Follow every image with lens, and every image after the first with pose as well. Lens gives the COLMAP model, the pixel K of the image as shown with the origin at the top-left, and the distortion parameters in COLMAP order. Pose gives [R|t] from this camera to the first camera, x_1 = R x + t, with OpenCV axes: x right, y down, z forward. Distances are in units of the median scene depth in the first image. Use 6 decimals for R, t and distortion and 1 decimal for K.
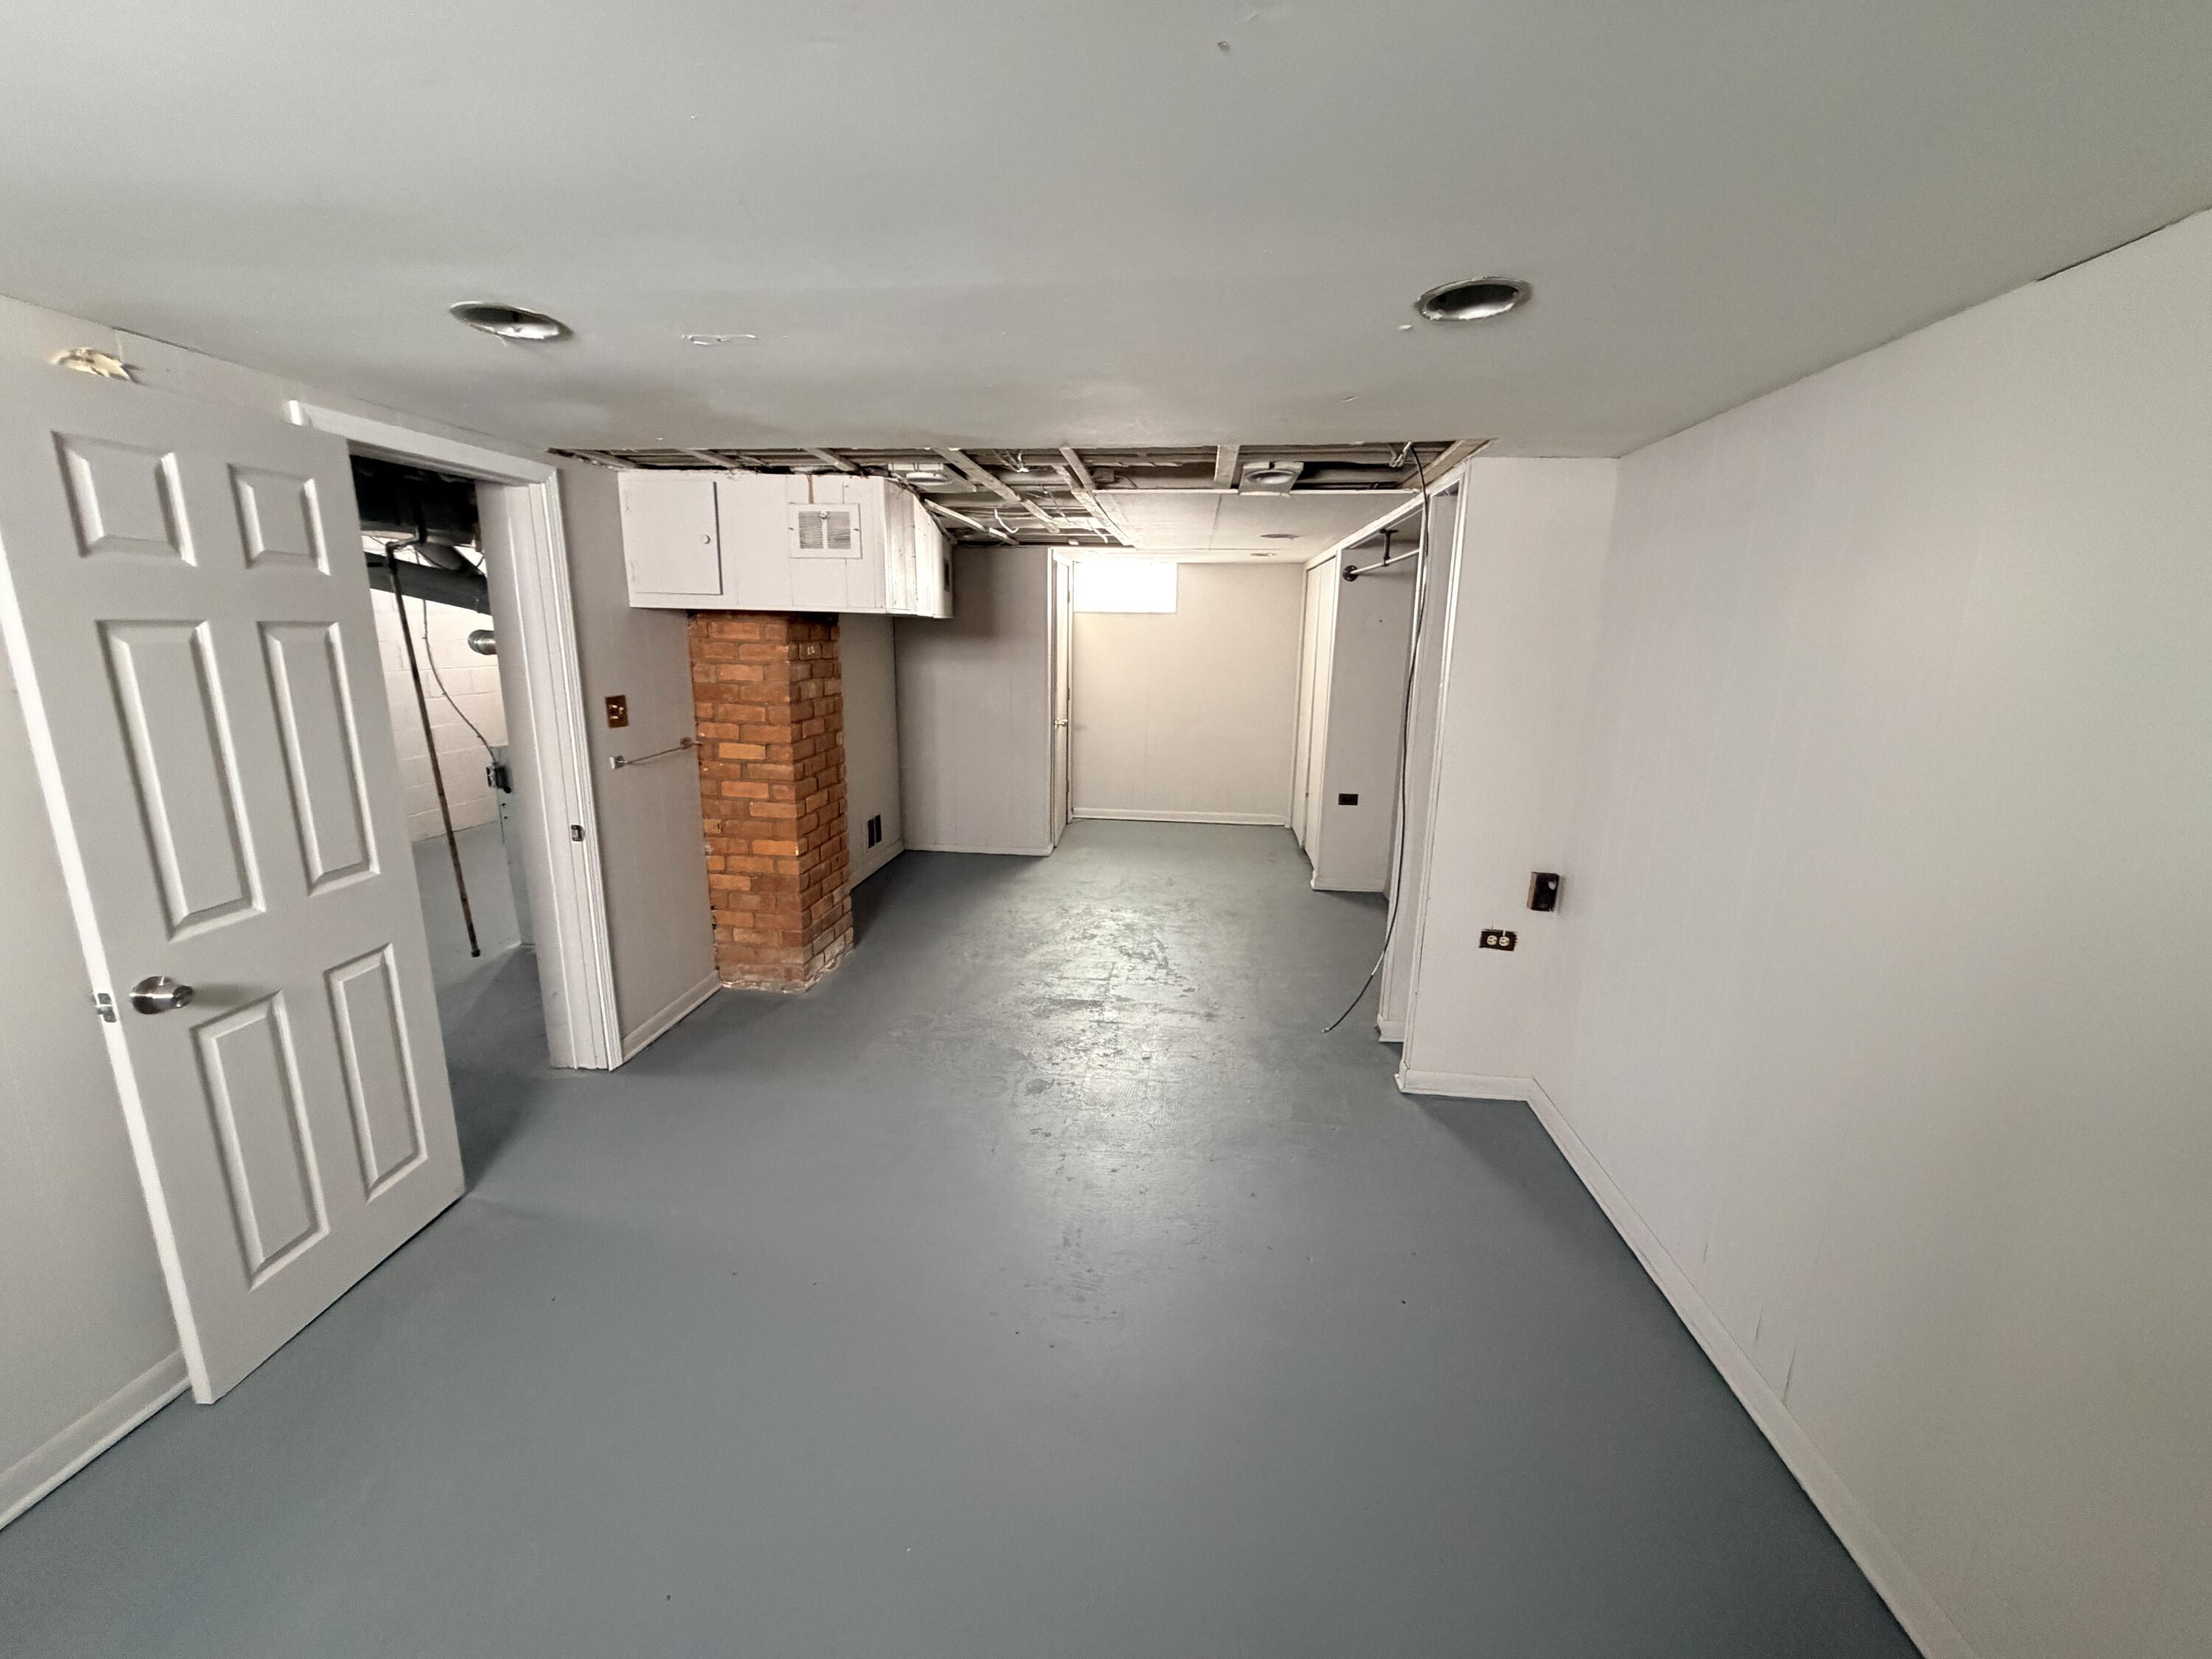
lens RADIAL K [[875.4, 0, 1099.0], [0, 875.4, 826.0], [0, 0, 1]] dist [-0.006712, -0.000415]
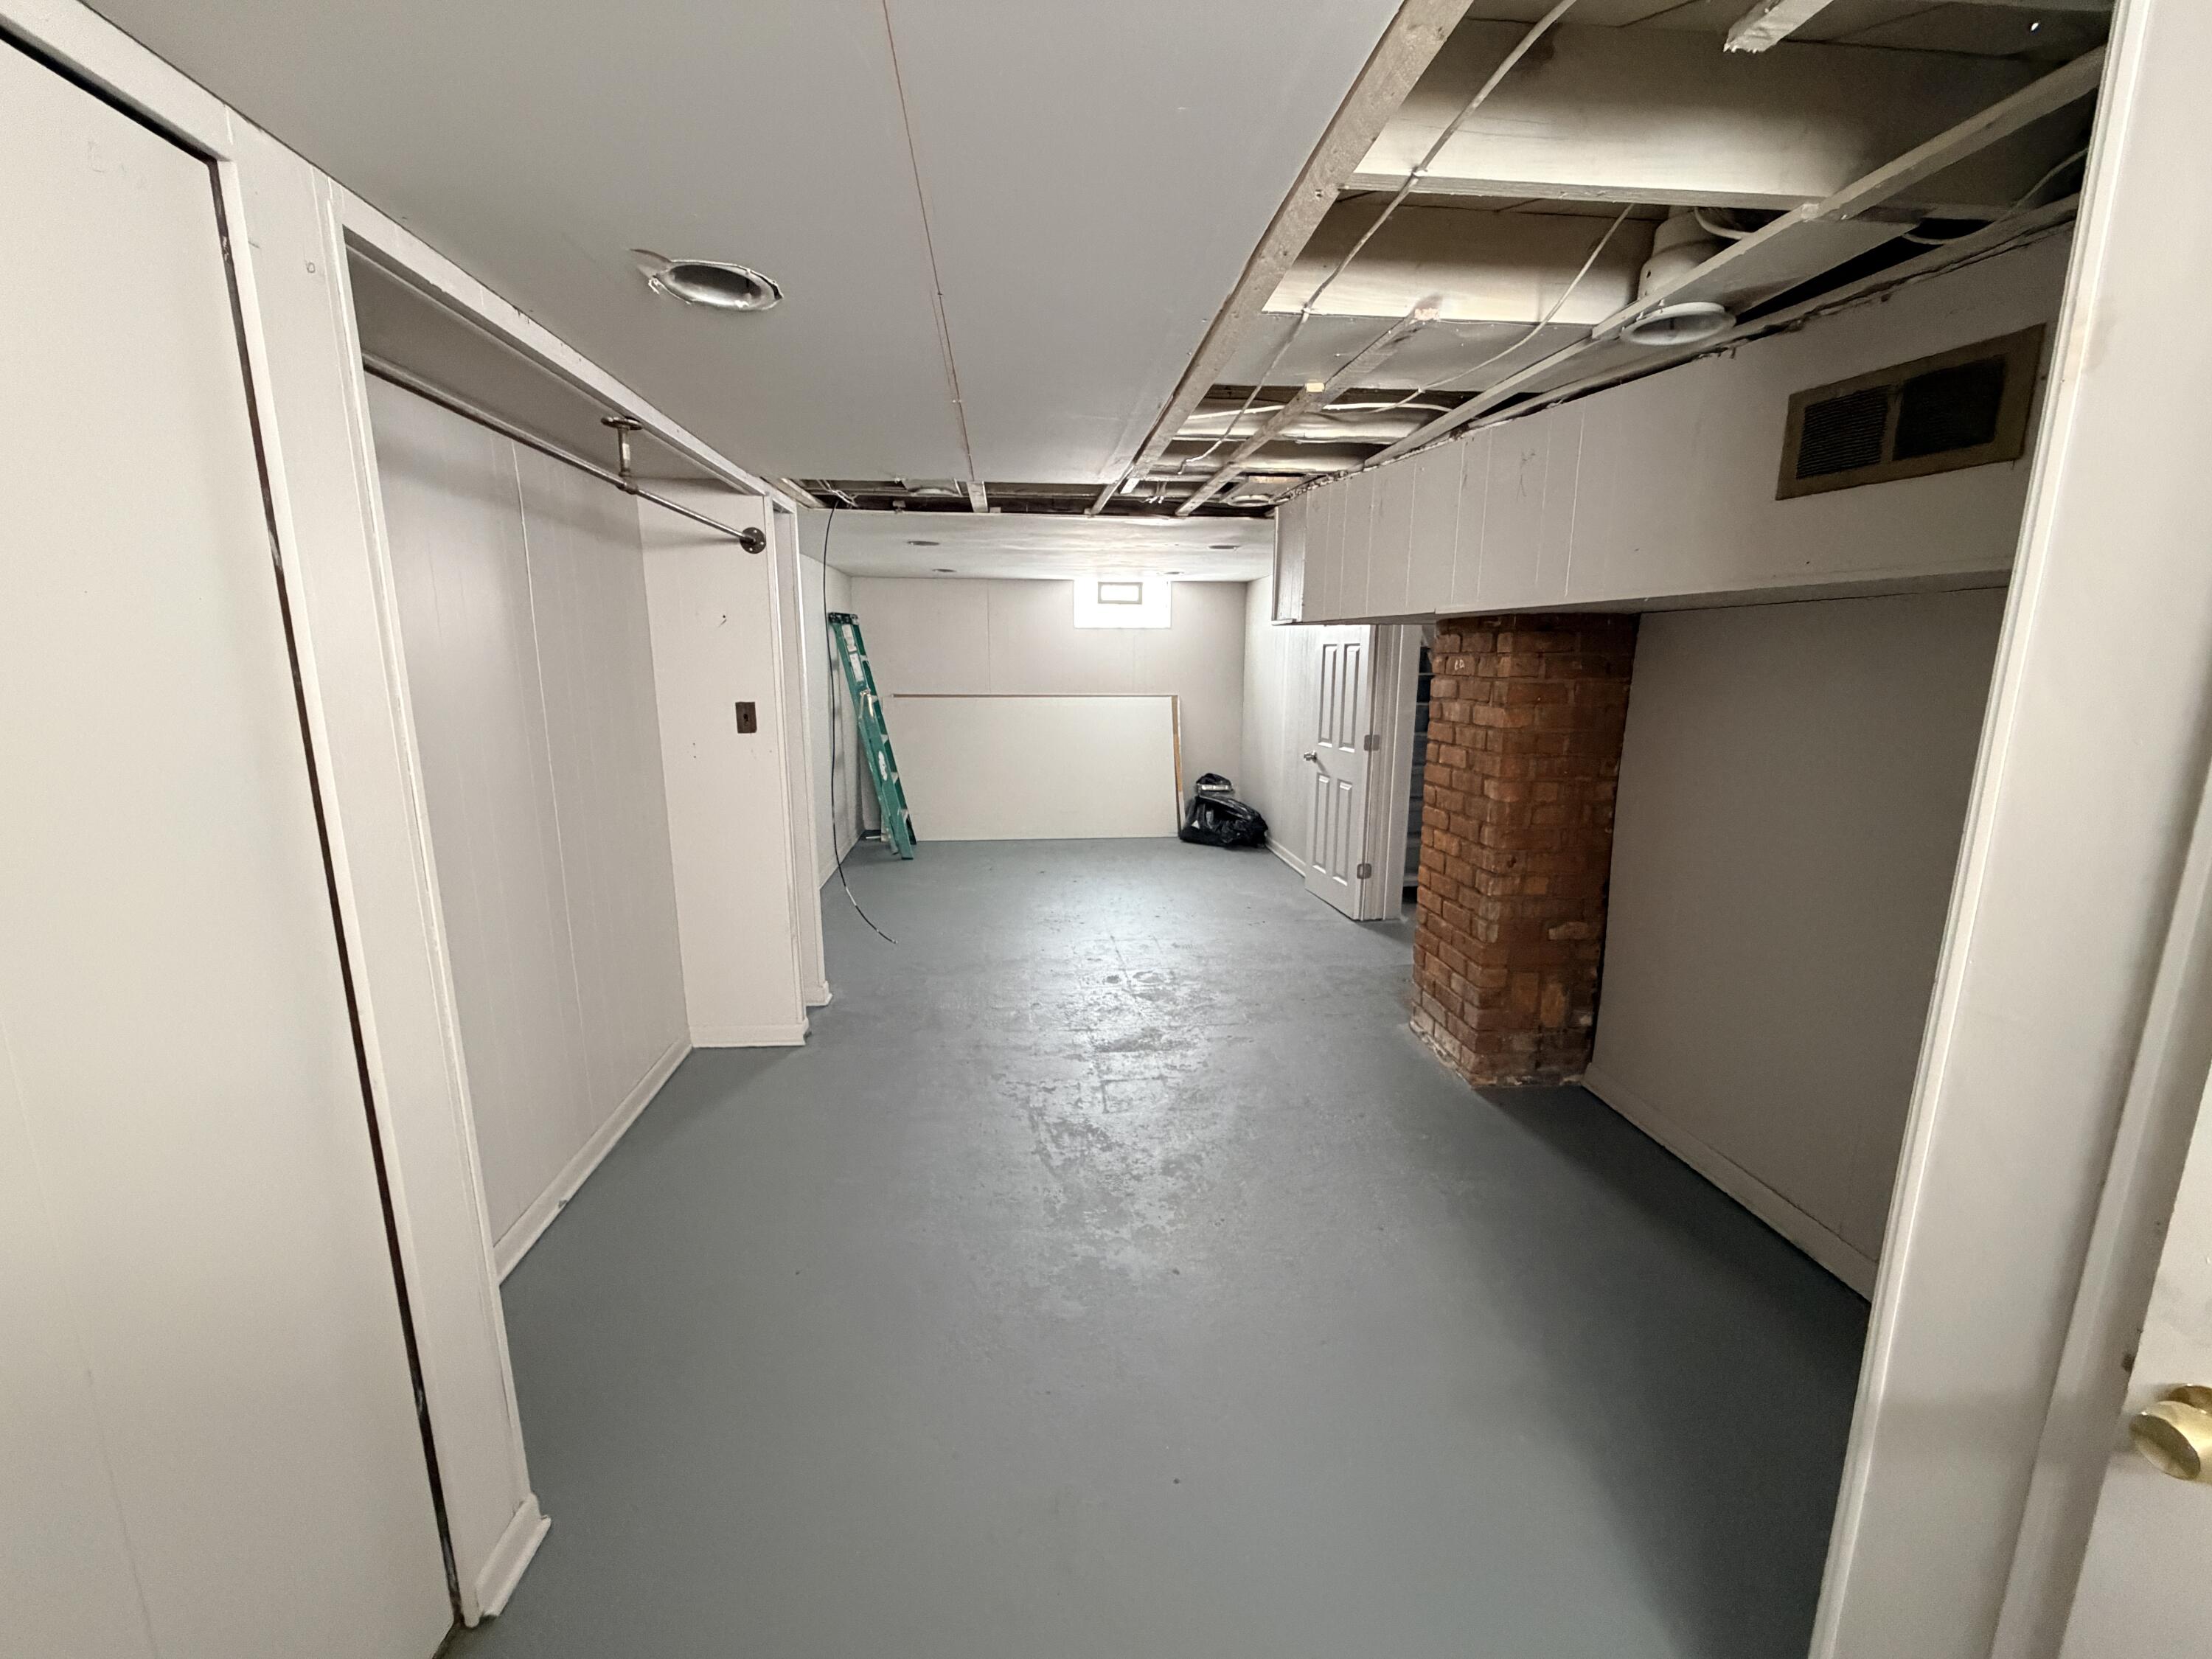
lens RADIAL K [[875.4, 0, 1099.0], [0, 875.4, 826.0], [0, 0, 1]] dist [-0.006712, -0.000415]
pose [[-0.978910, 0.023531, -0.202931, 0.166820], [-0.059843, 0.916741, 0.394975, -0.340885], [0.195329, 0.398789, -0.895999, 1.609844]]
